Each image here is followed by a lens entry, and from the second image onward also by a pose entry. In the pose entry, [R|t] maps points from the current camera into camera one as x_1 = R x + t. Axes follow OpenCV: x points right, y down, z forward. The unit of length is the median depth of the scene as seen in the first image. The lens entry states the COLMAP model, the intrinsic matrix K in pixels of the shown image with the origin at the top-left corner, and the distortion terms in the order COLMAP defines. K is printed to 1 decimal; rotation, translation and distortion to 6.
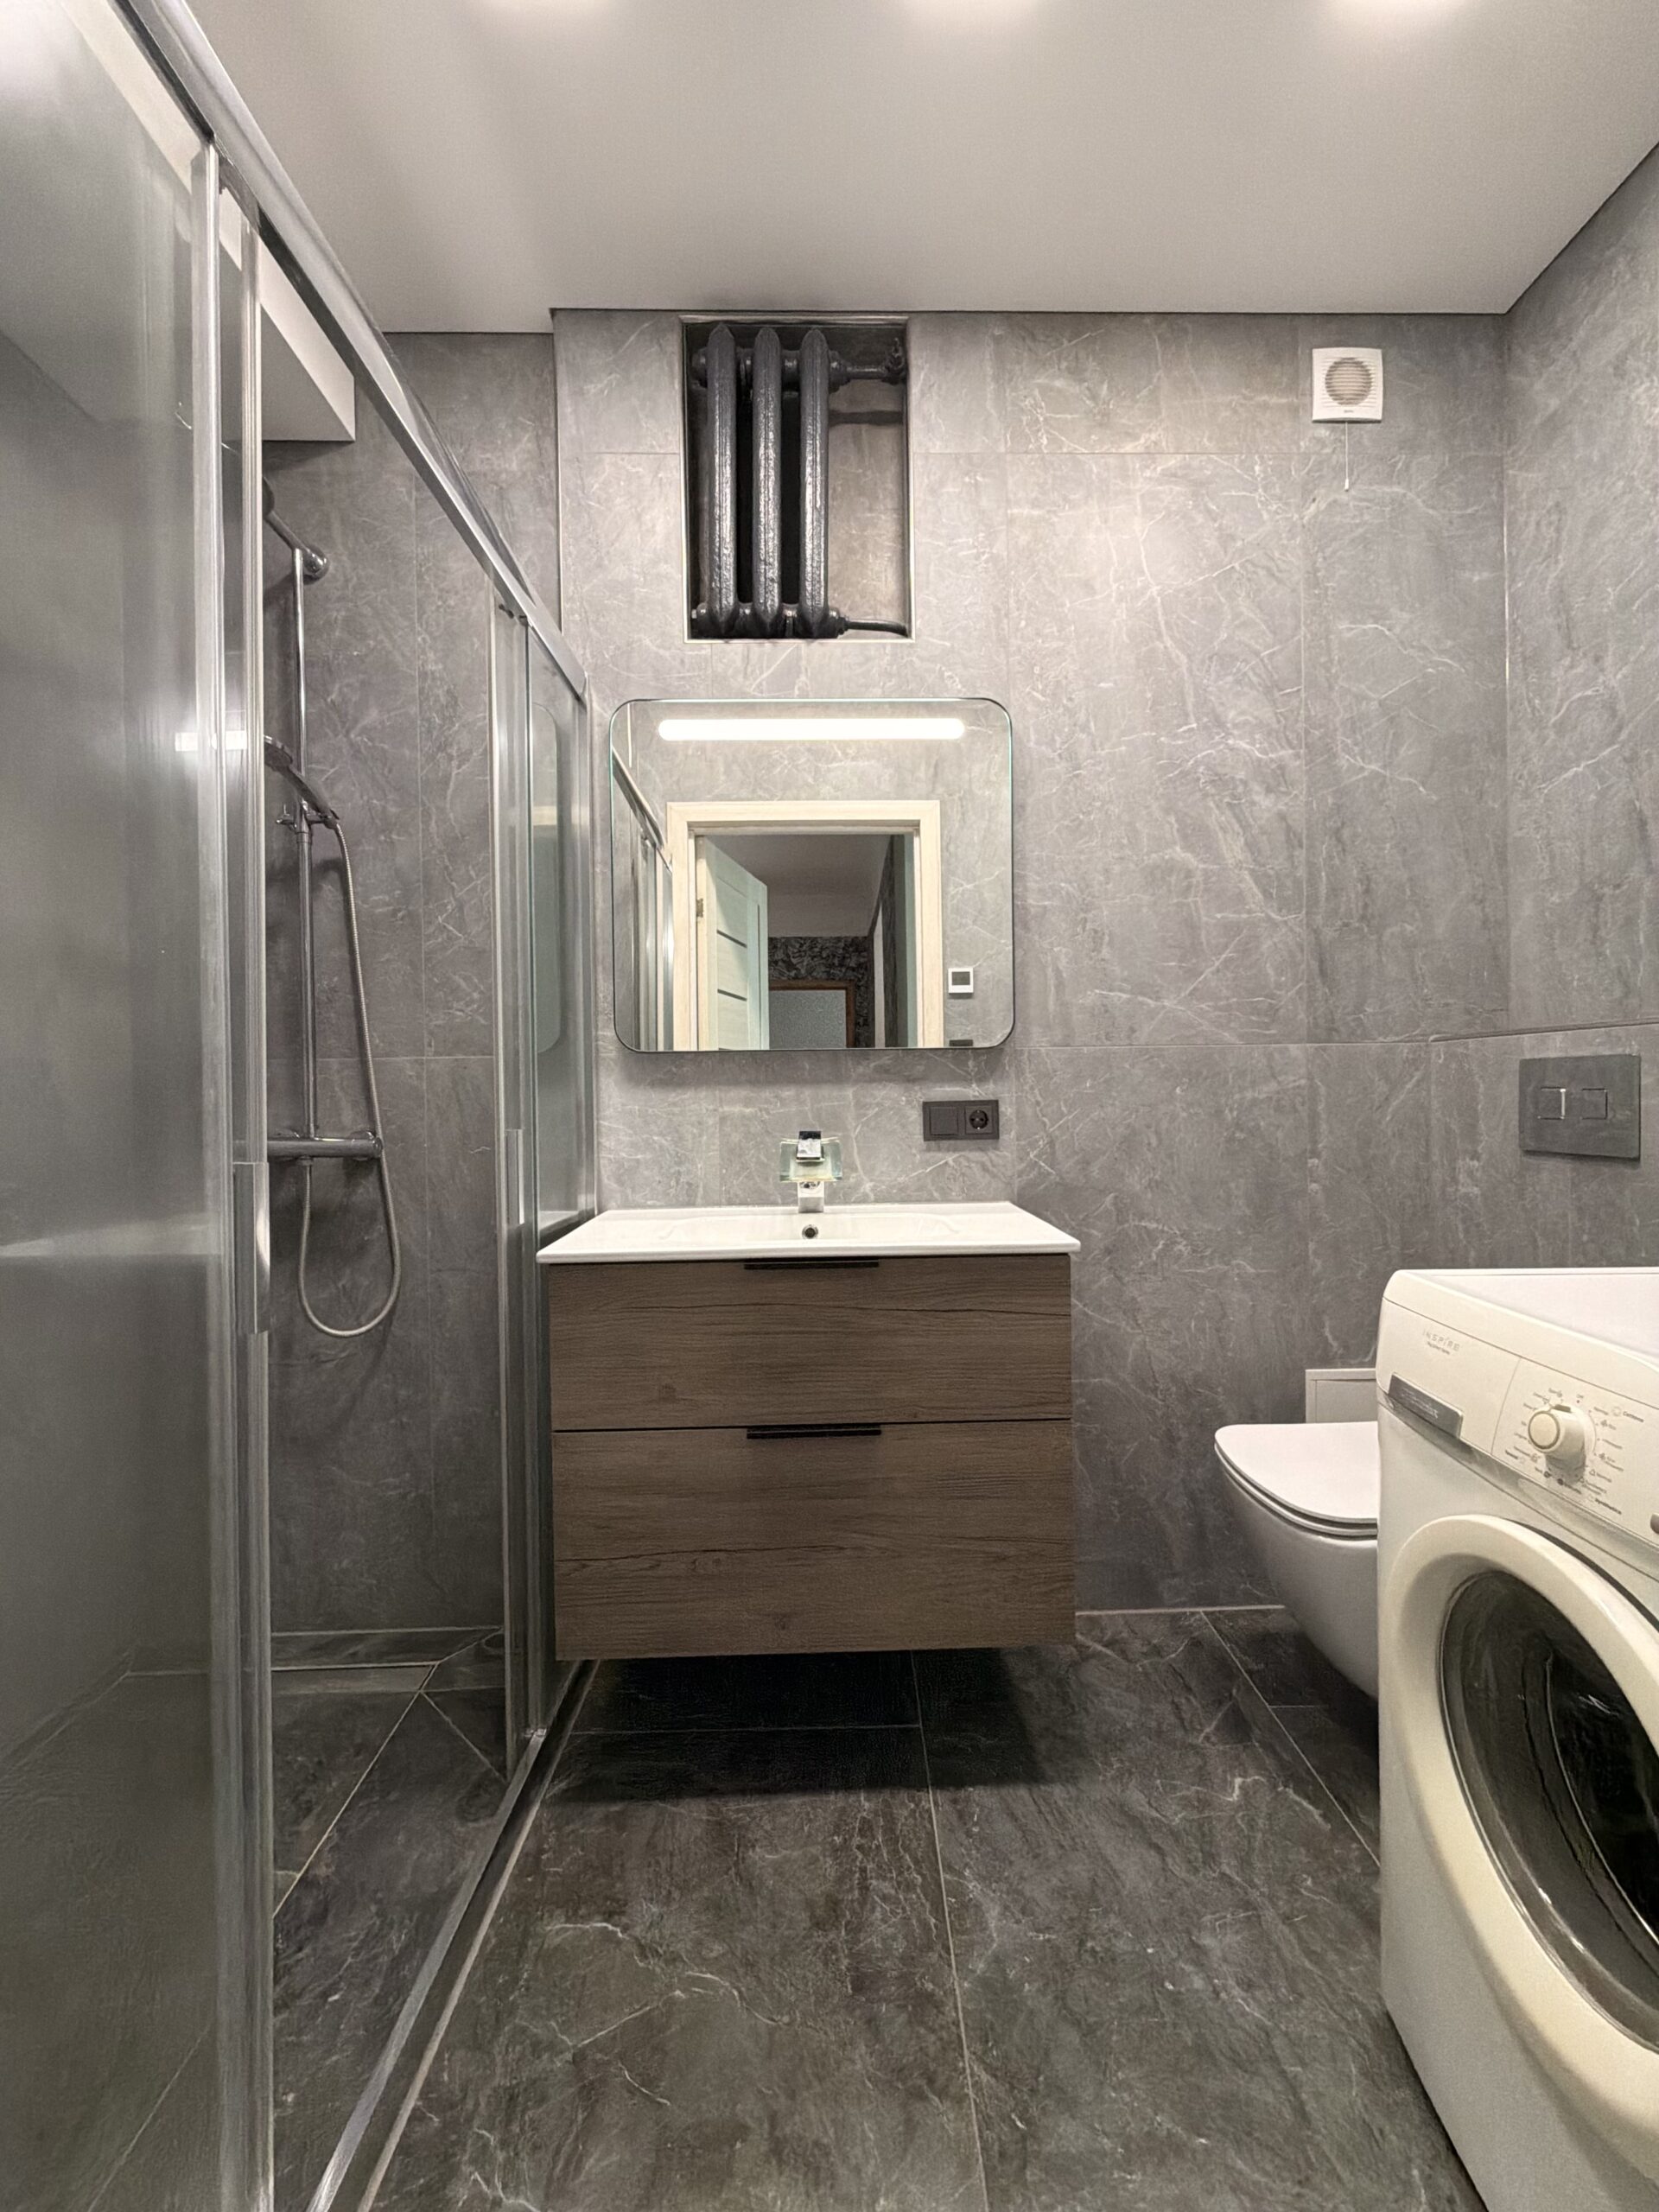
lens RADIAL K [[883.3, 0, 830.8], [0, 883.3, 1100.6], [0, 0, 1]] dist [0.000557, -0.000171]
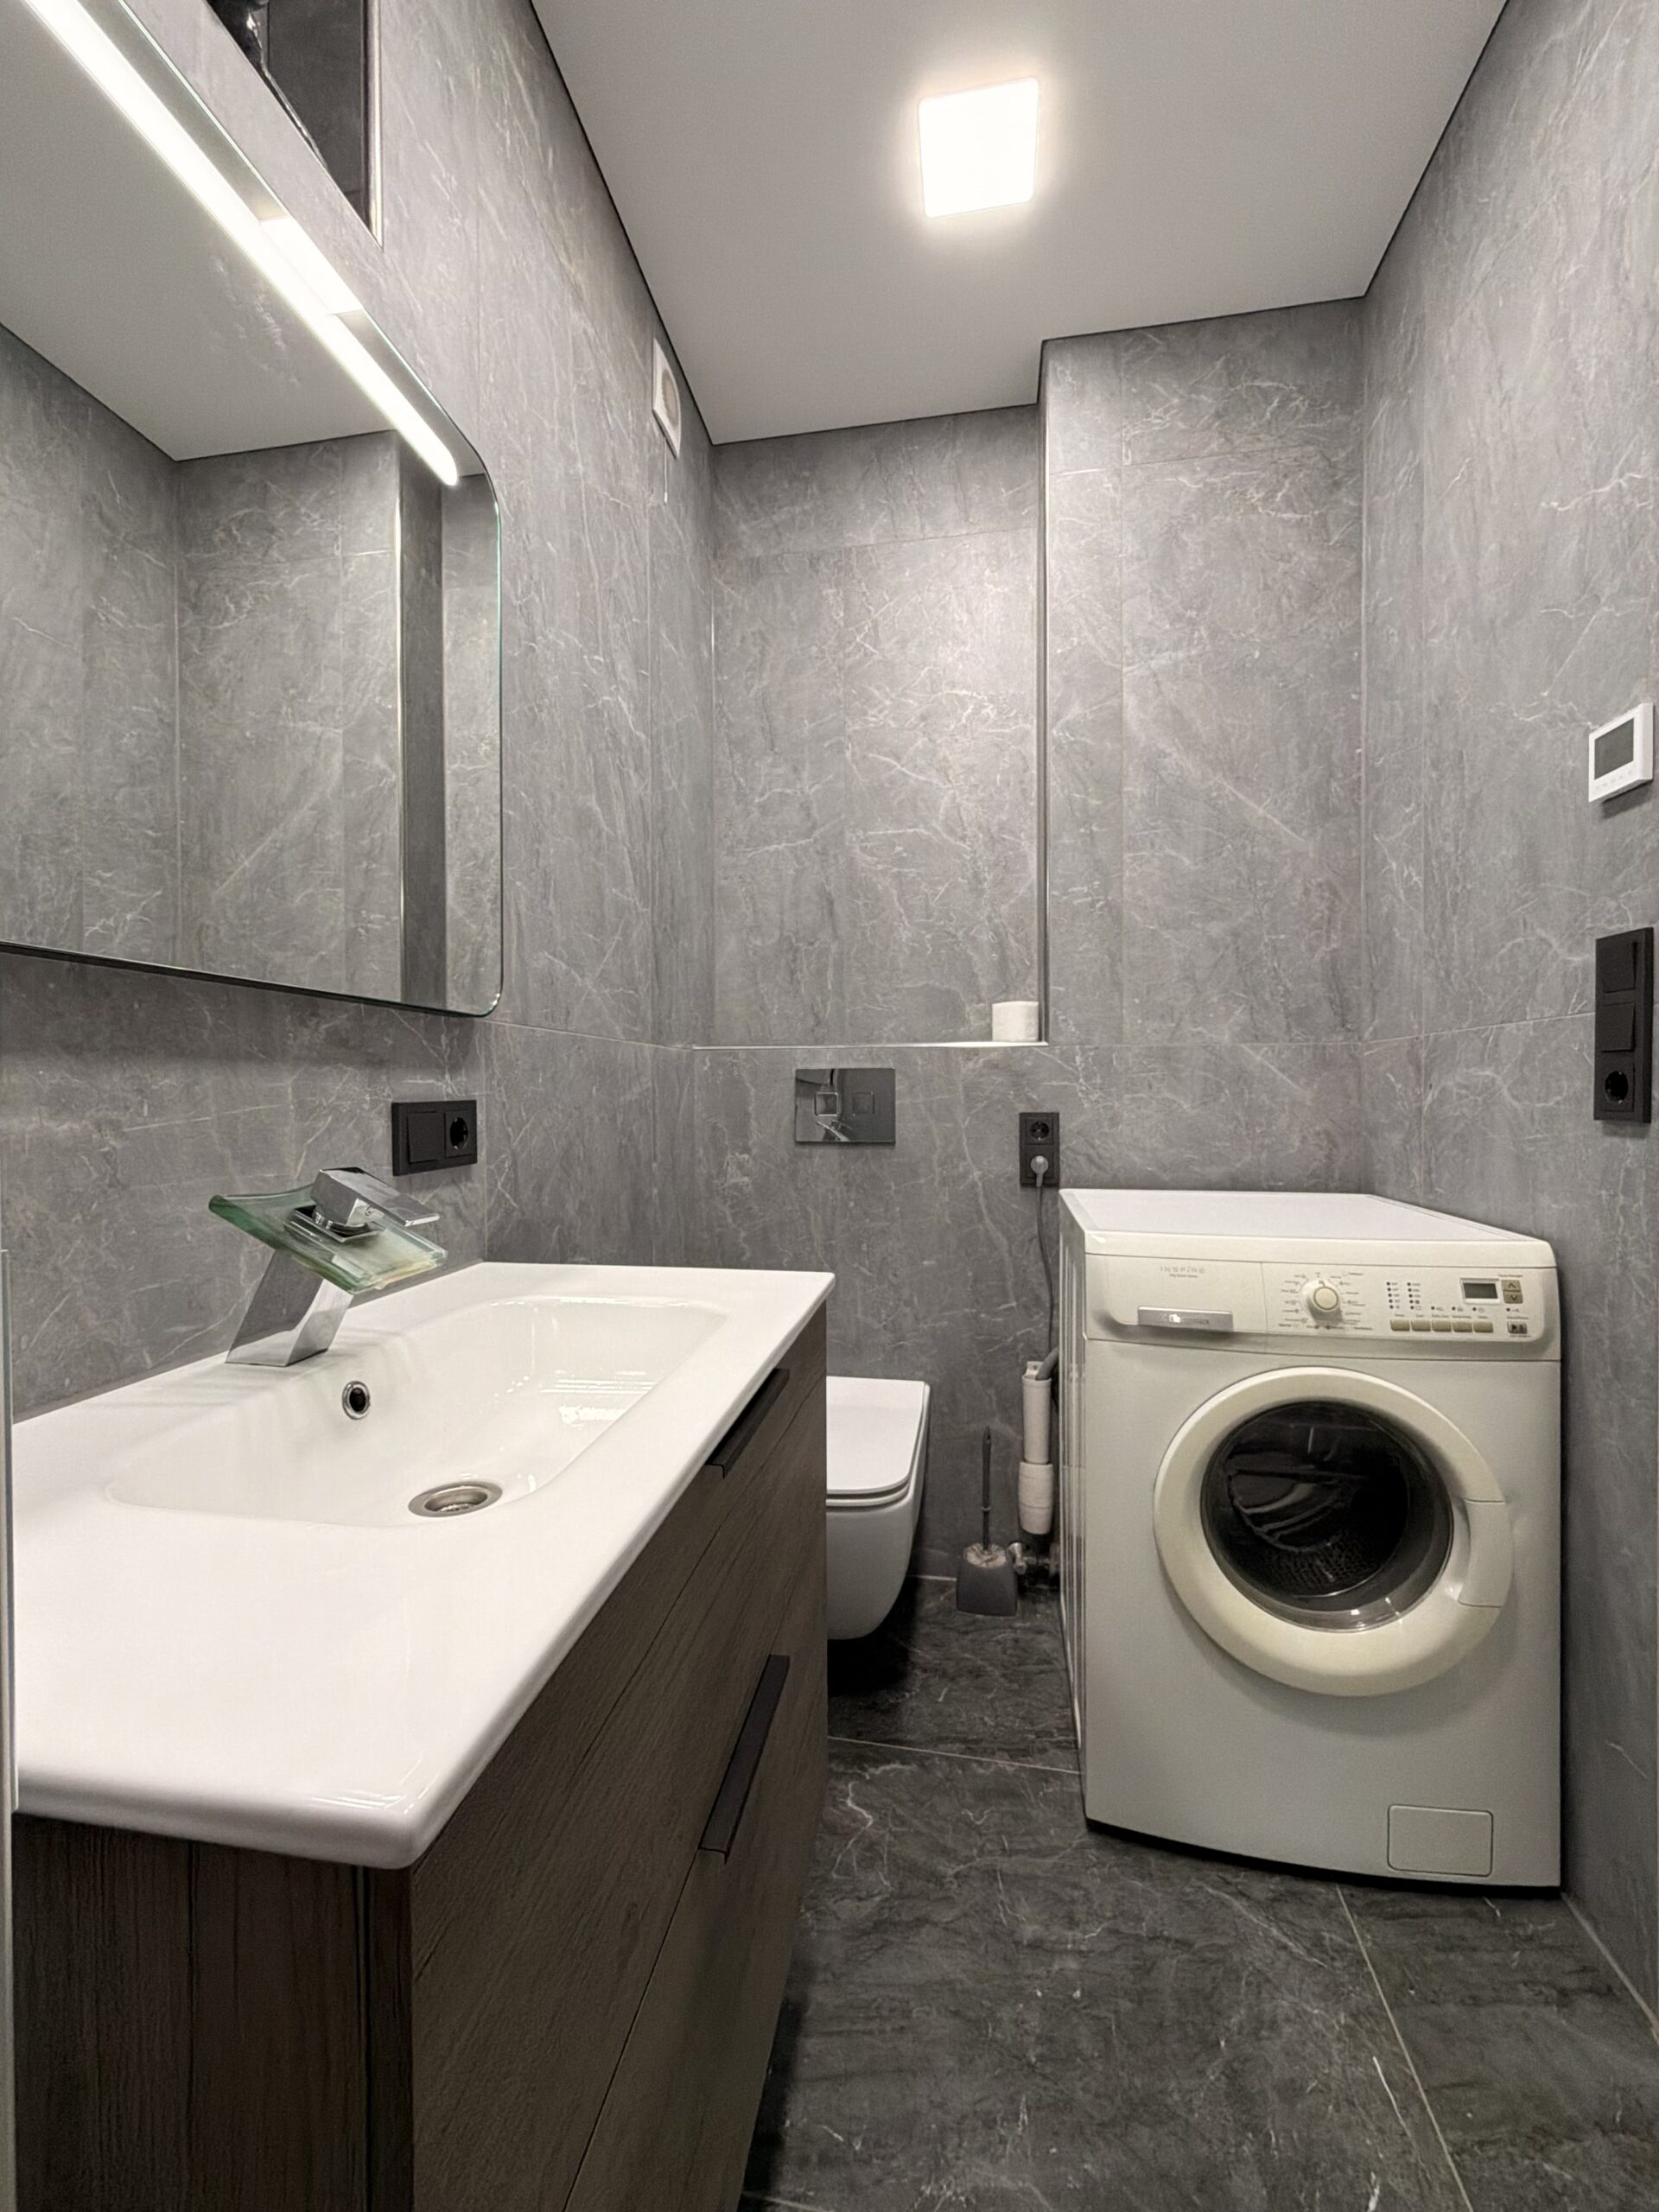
lens RADIAL K [[883.3, 0, 830.8], [0, 883.3, 1100.6], [0, 0, 1]] dist [0.000557, -0.000171]
pose [[0.190402, 0.004729, 0.981695, -0.395245], [0.010460, 0.999922, -0.006845, 0.006338], [-0.981651, 0.011572, 0.190337, 0.660786]]
